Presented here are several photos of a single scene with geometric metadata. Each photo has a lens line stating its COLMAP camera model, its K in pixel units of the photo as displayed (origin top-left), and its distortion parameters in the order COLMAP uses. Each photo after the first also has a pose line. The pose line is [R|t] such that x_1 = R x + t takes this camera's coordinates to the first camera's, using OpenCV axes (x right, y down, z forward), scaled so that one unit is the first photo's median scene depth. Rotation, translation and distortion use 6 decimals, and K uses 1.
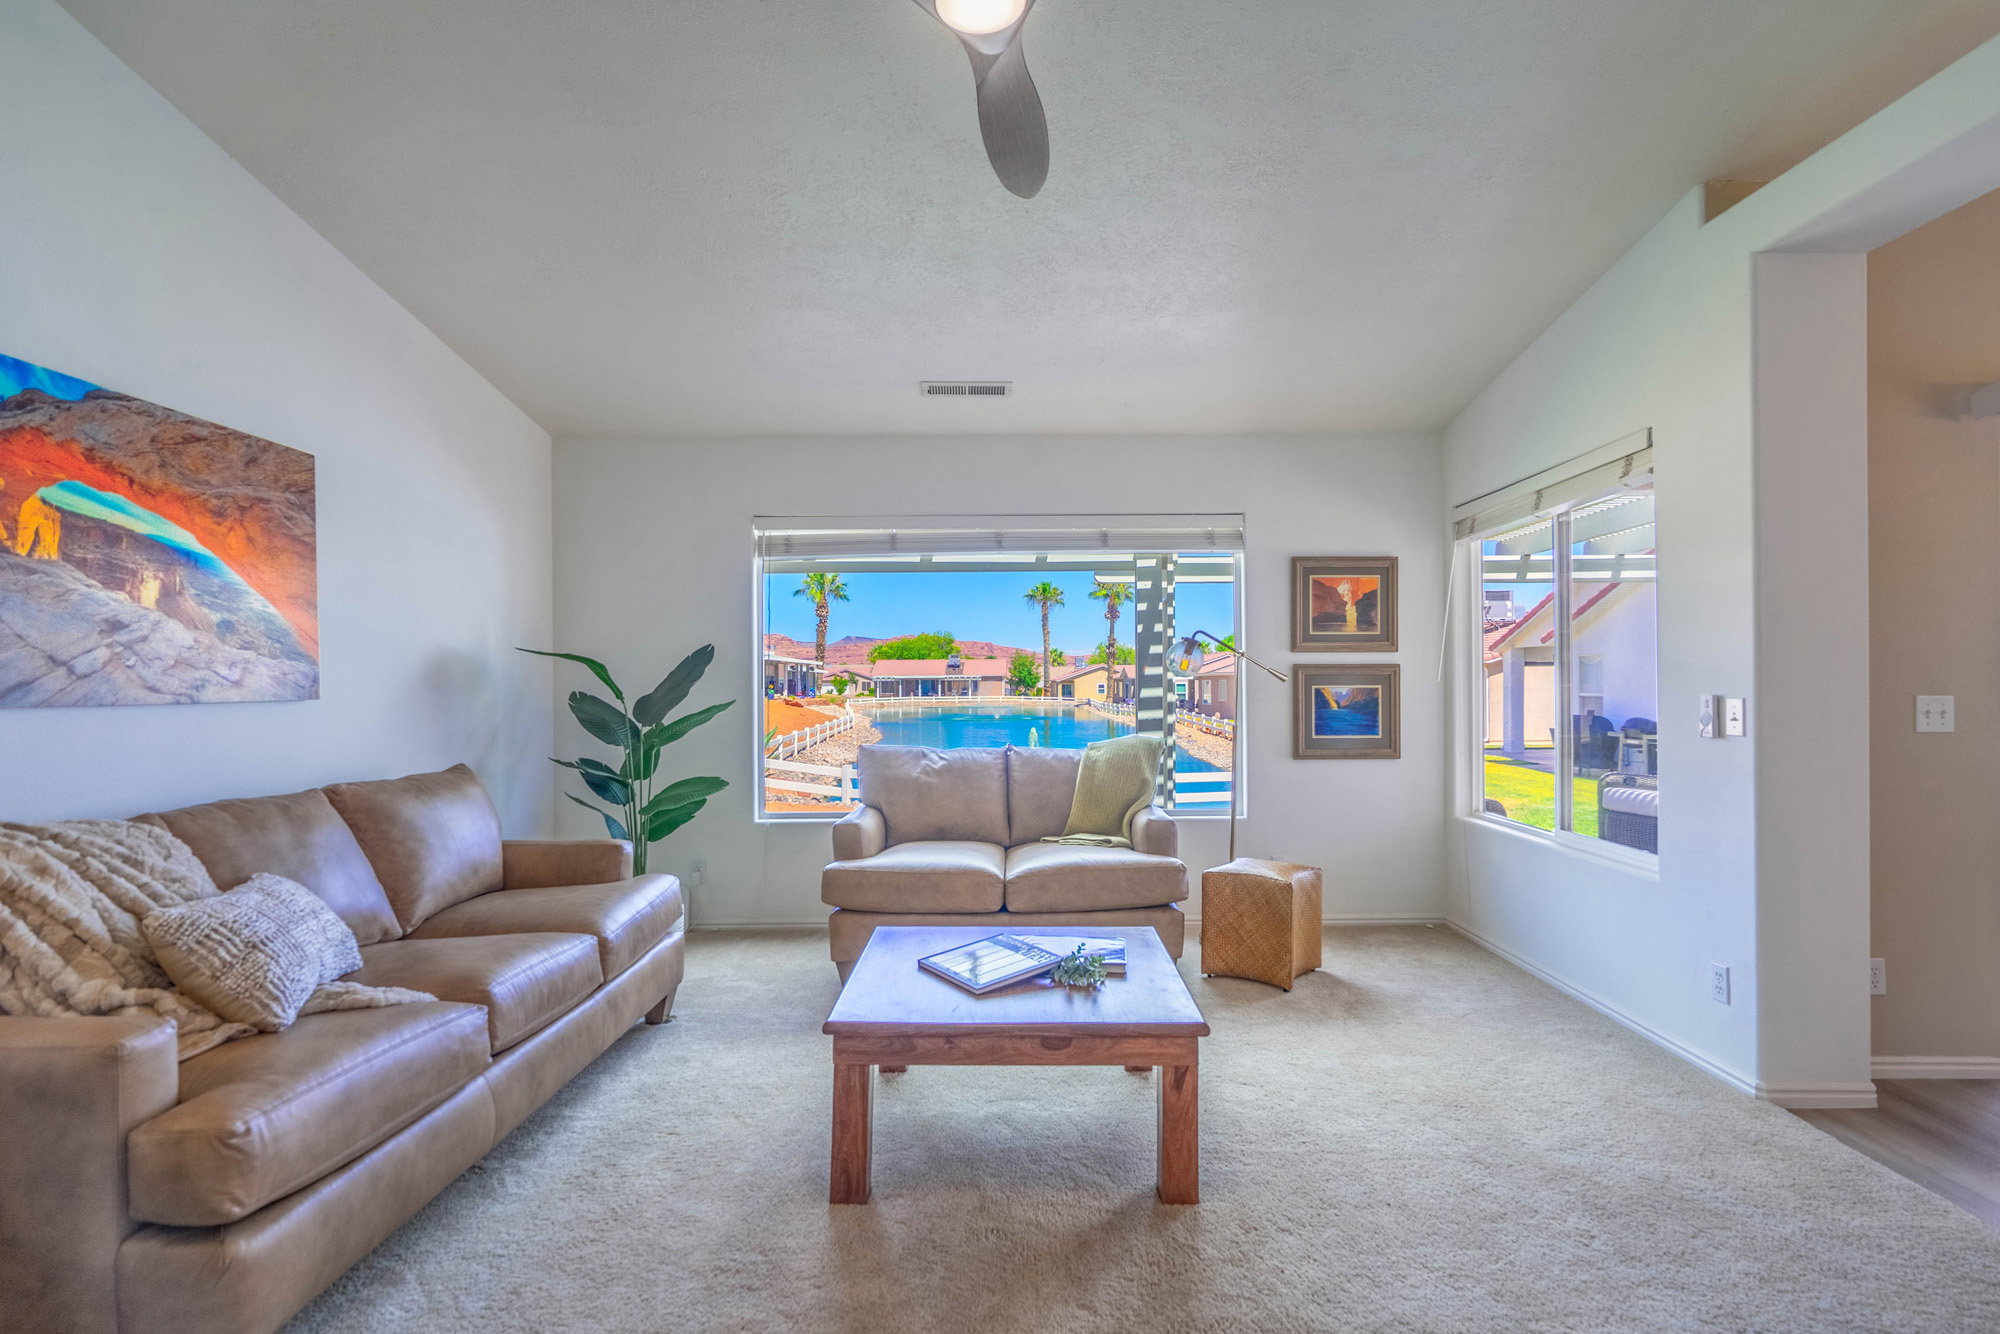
lens RADIAL K [[944.4, 0, 999.3], [0, 944.4, 671.7], [0, 0, 1]] dist [0.003091, 0.000137]
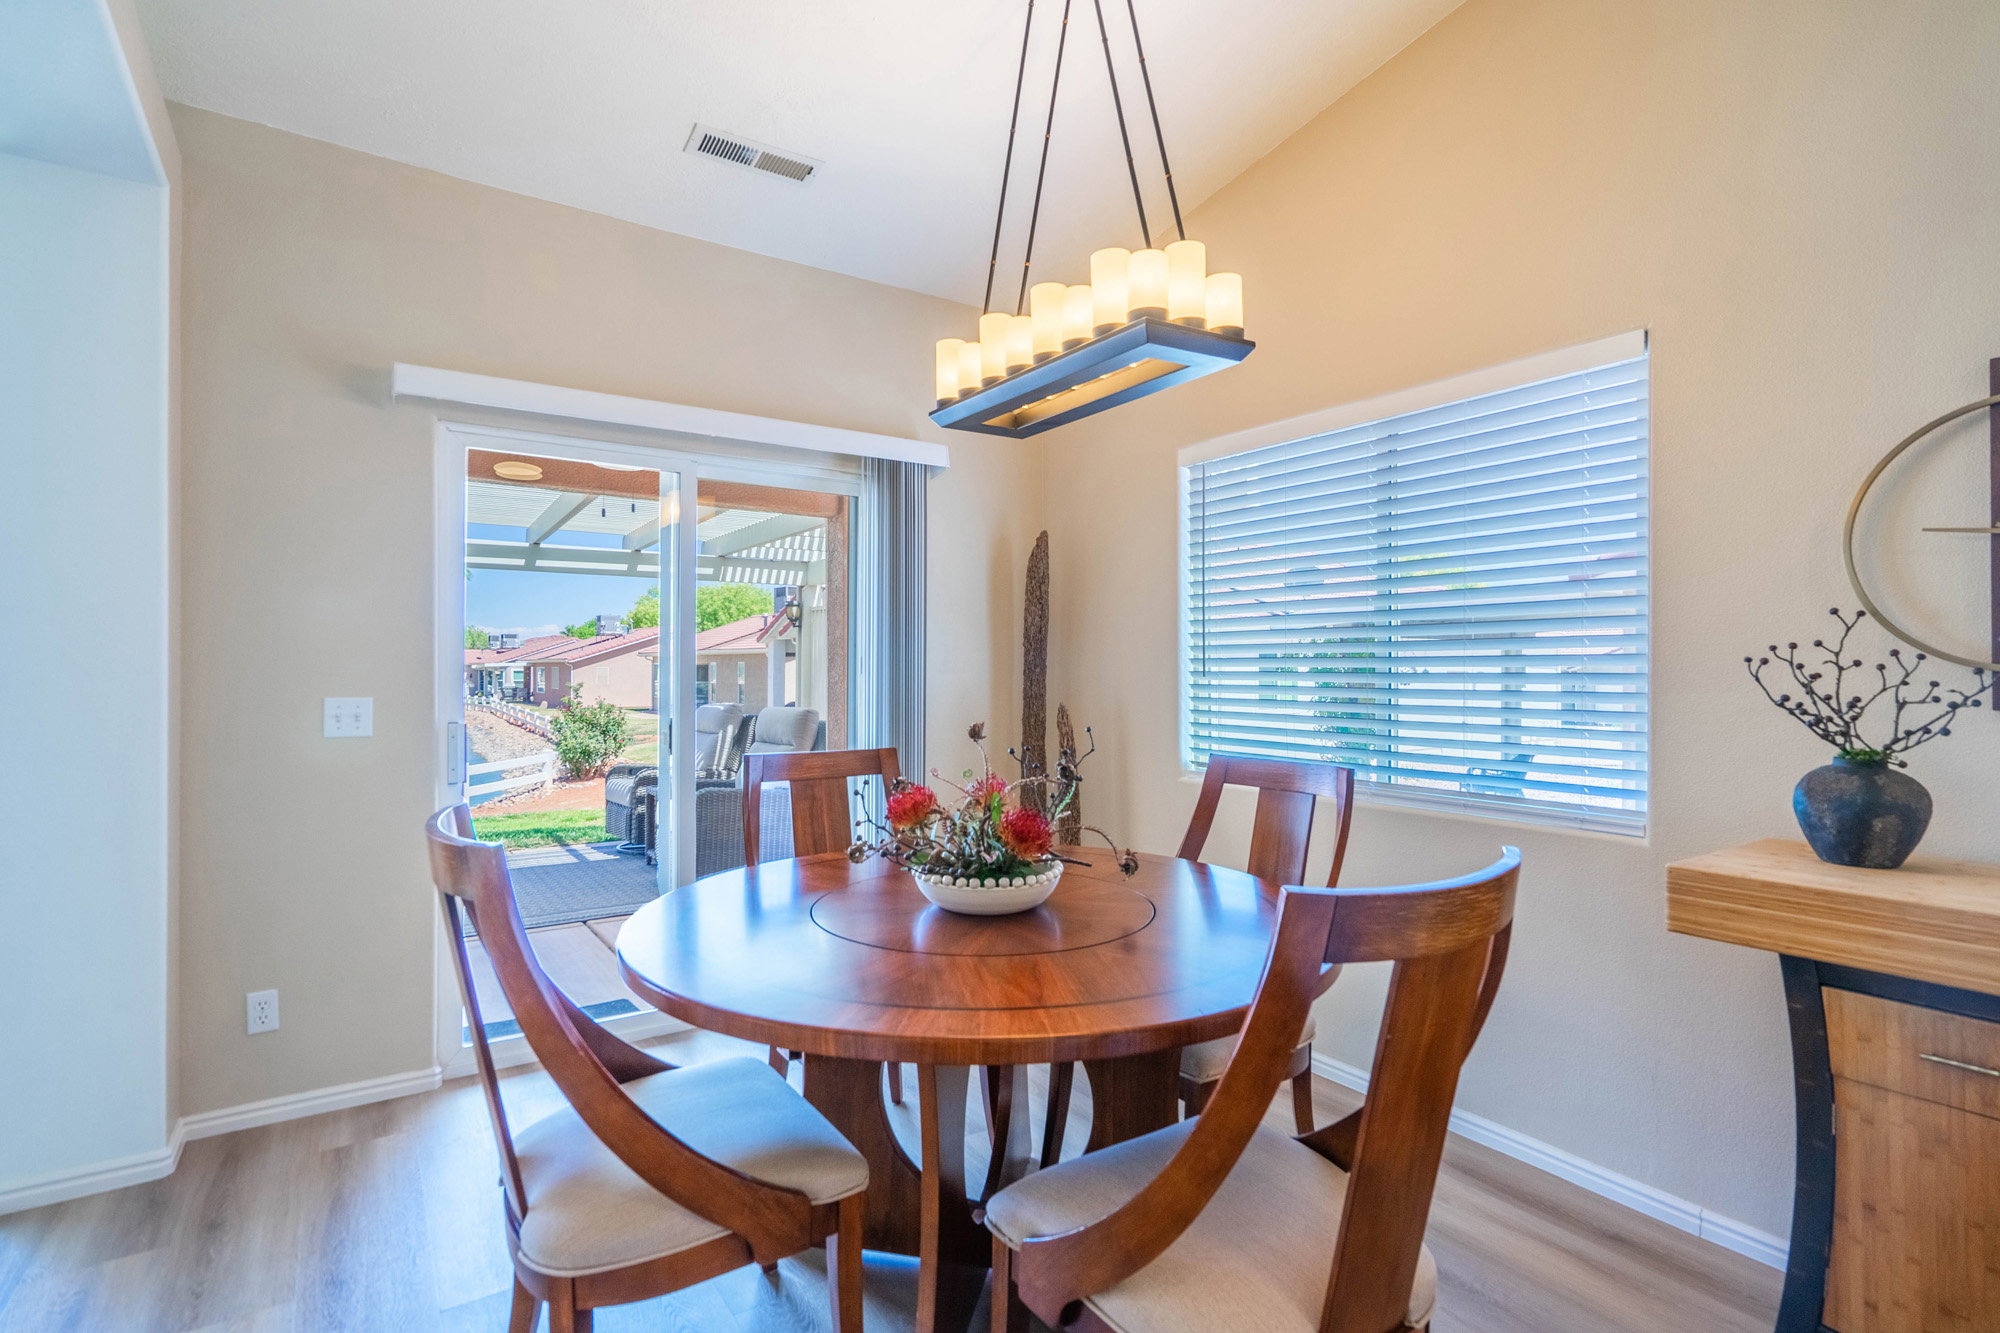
lens RADIAL K [[944.4, 0, 999.0], [0, 944.4, 682.4], [0, 0, 1]] dist [0.003091, 0.000137]
pose [[0.809539, 0.002972, 0.587058, 0.484696], [-0.017068, 0.999684, 0.018475, -0.009204], [-0.586818, -0.024977, 0.809334, -0.061992]]
